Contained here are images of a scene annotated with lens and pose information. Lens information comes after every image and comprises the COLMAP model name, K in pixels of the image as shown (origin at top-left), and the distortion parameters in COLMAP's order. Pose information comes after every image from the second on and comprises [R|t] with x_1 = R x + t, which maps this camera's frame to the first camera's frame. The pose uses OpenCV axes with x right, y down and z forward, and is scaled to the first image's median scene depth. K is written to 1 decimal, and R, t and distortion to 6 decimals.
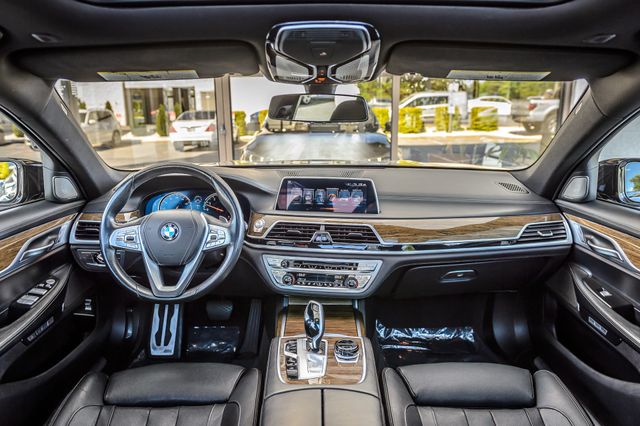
lens RADIAL K [[453.8, 0, 319.7], [0, 453.8, 222.8], [0, 0, 1]] dist [0.011320, -0.000599]
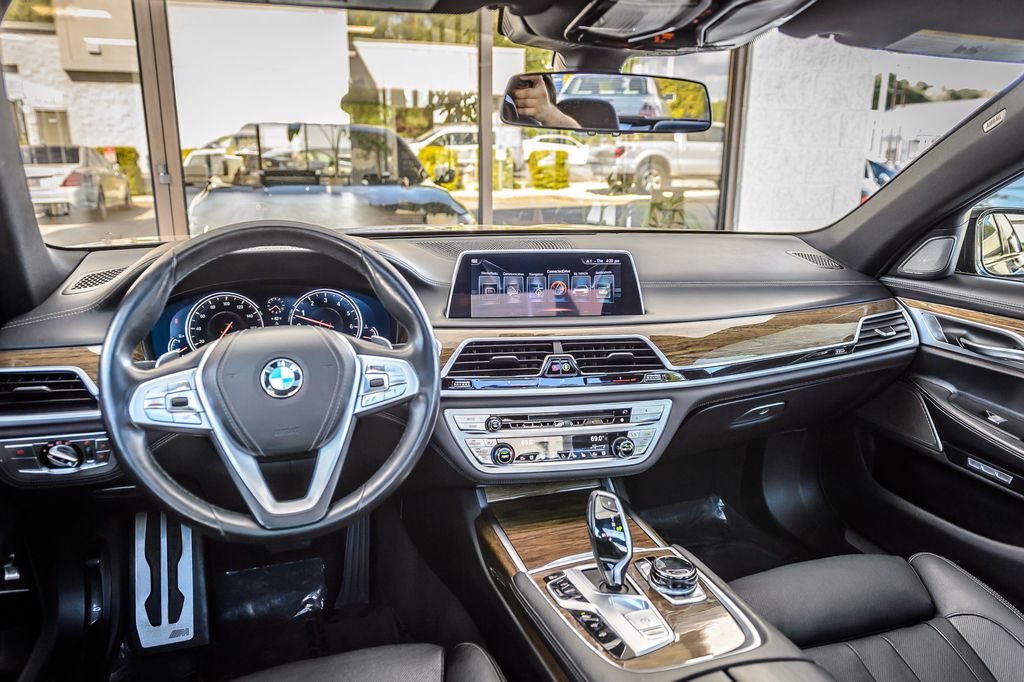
lens RADIAL K [[726.1, 0, 511.6], [0, 726.1, 356.7], [0, 0, 1]] dist [0.011320, -0.000599]
pose [[0.942807, -0.072040, 0.325462, -0.311975], [0.064313, 0.997335, 0.034455, -0.009844], [-0.327076, -0.011553, 0.944927, 0.235274]]
